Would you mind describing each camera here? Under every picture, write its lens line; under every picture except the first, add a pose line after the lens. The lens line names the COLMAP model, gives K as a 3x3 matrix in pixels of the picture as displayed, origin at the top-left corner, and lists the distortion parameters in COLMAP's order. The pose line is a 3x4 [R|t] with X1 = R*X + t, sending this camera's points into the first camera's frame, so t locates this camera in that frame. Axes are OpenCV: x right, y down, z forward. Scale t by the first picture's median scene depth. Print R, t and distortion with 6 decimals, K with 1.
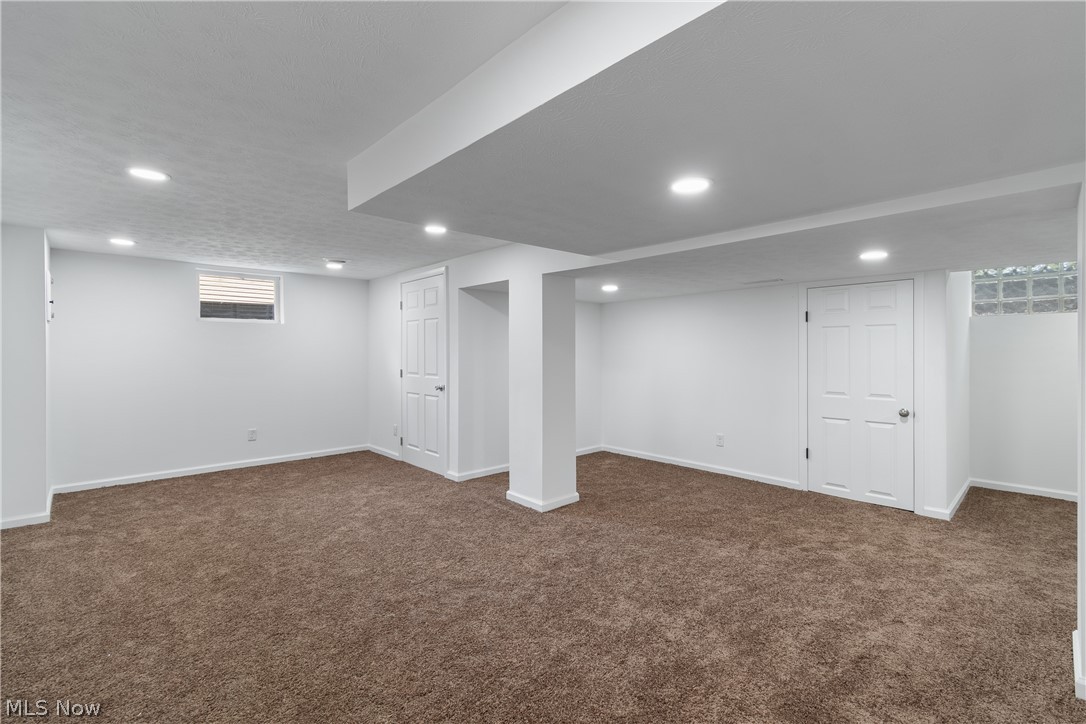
lens RADIAL K [[483.4, 0, 547.8], [0, 483.4, 360.1], [0, 0, 1]] dist [0.001518, 0.000447]
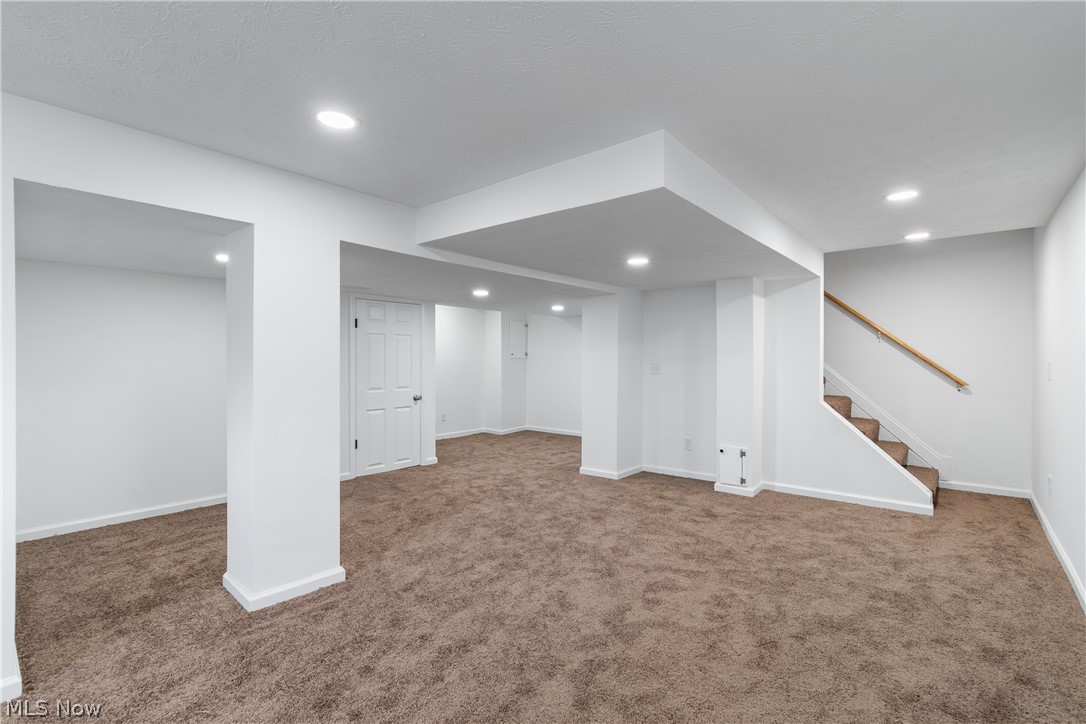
lens RADIAL K [[483.4, 0, 547.8], [0, 483.4, 358.9], [0, 0, 1]] dist [0.001518, 0.000447]
pose [[-0.105715, -0.000450, 0.994396, -0.722969], [0.010474, 0.999944, 0.001566, -0.004226], [-0.994341, 0.010581, -0.105704, 0.759810]]
